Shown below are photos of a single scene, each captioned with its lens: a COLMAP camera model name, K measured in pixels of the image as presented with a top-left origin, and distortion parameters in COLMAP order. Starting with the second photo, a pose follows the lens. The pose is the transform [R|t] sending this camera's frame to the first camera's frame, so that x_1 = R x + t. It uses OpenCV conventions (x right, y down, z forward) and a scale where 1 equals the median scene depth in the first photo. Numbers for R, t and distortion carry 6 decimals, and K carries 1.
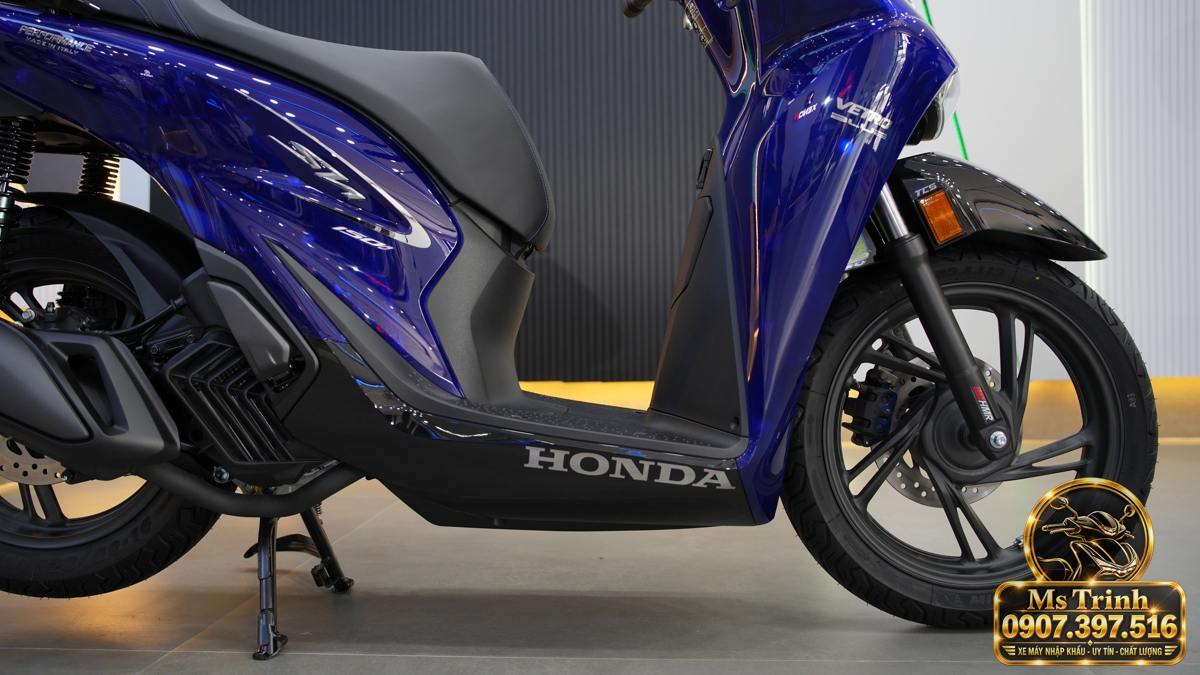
lens RADIAL K [[940.7, 0, 601.8], [0, 940.7, 331.1], [0, 0, 1]] dist [-0.077555, 0.037903]
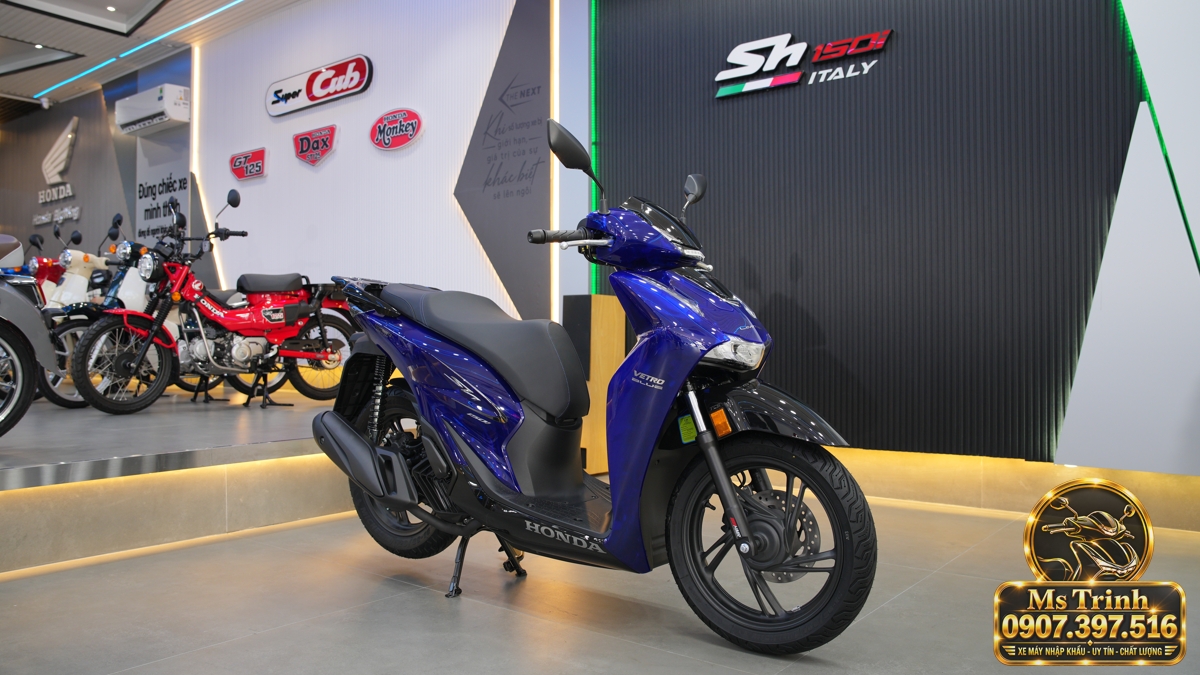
lens RADIAL K [[910.5, 0, 591.6], [0, 910.5, 346.8], [0, 0, 1]] dist [-0.046068, 0.016546]
pose [[0.813693, 0.015239, -0.581095, 1.144673], [-0.004562, 0.999793, 0.019831, -0.293105], [0.581277, -0.013485, 0.813594, -0.576840]]
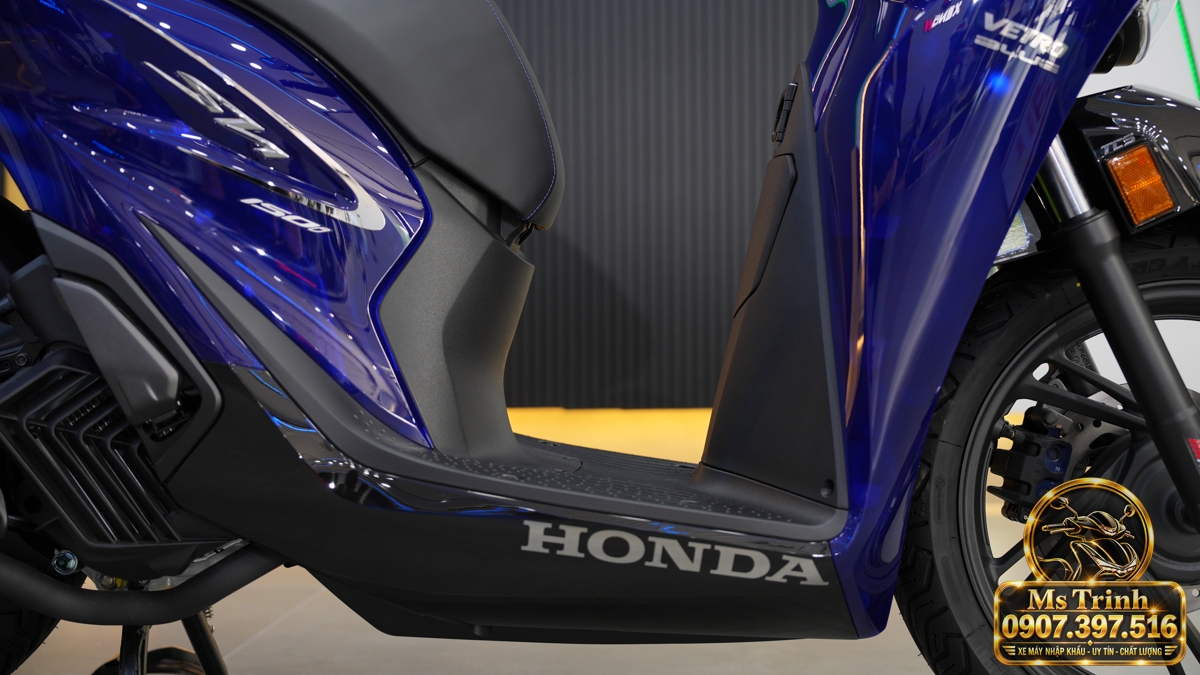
lens RADIAL K [[1453.9, 0, 603.7], [0, 1453.9, 334.1], [0, 0, 1]] dist [0.081645, 0.000000]
pose [[0.999946, 0.005453, -0.008868, -0.012069], [-0.005389, 0.999960, 0.007153, -0.019843], [0.008907, -0.007105, 0.999935, -0.061273]]
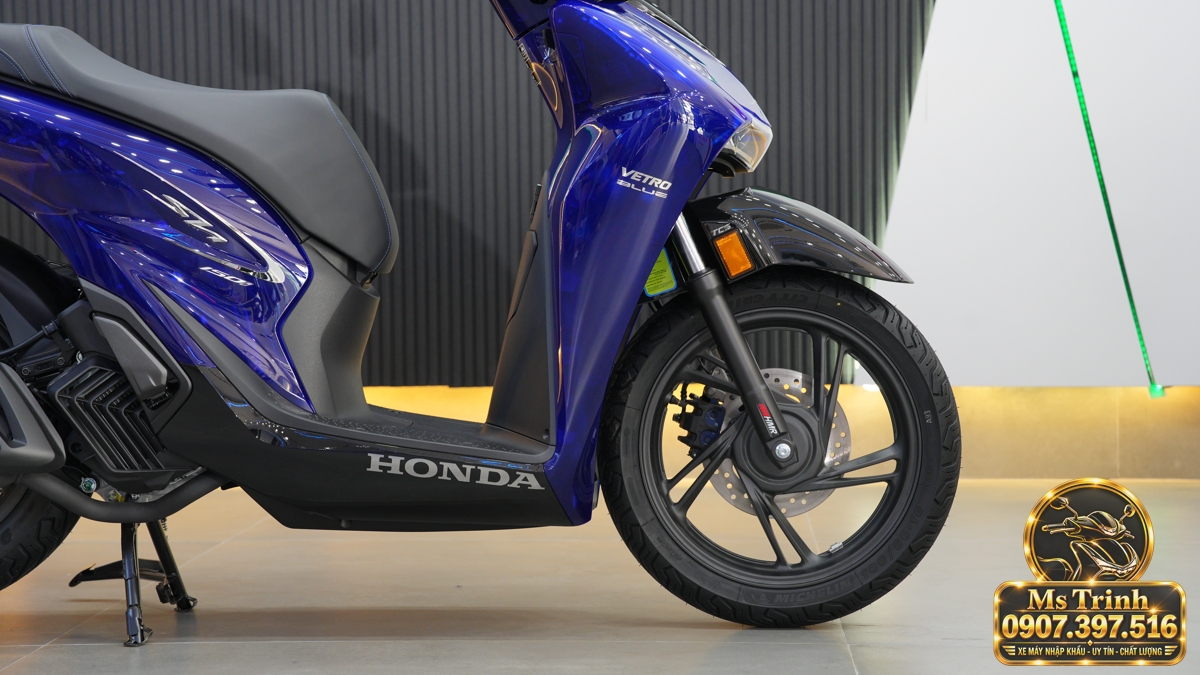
lens RADIAL K [[2323.5, 0, 590.3], [0, 2323.5, 332.2], [0, 0, 1]] dist [0.321848, 0.000000]
pose [[0.999953, -0.000509, -0.009651, 0.206675], [0.000882, 0.999252, 0.038670, -0.131195], [0.009624, -0.038677, 0.999205, -1.755292]]
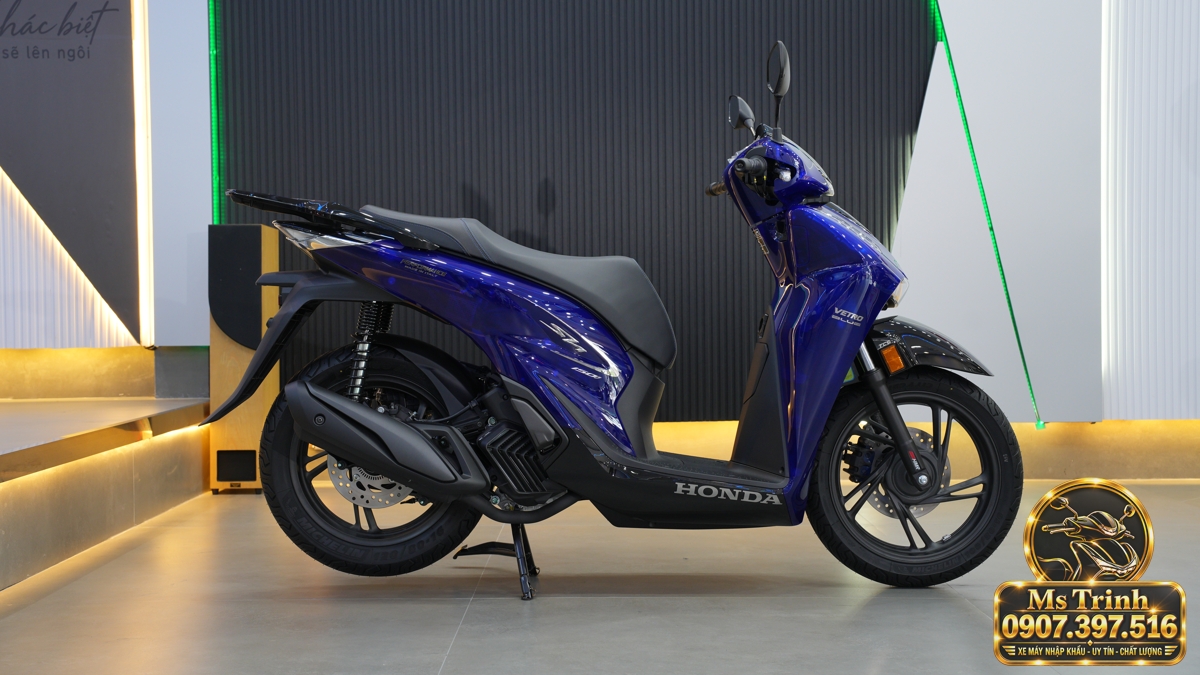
lens RADIAL K [[1545.7, 0, 597.2], [0, 1545.7, 338.6], [0, 0, 1]] dist [0.124948, 0.000000]
pose [[0.998666, 0.001109, 0.051615, -0.364756], [-0.002480, 0.999645, 0.026512, -0.232562], [-0.051568, -0.026605, 0.998315, -1.955446]]
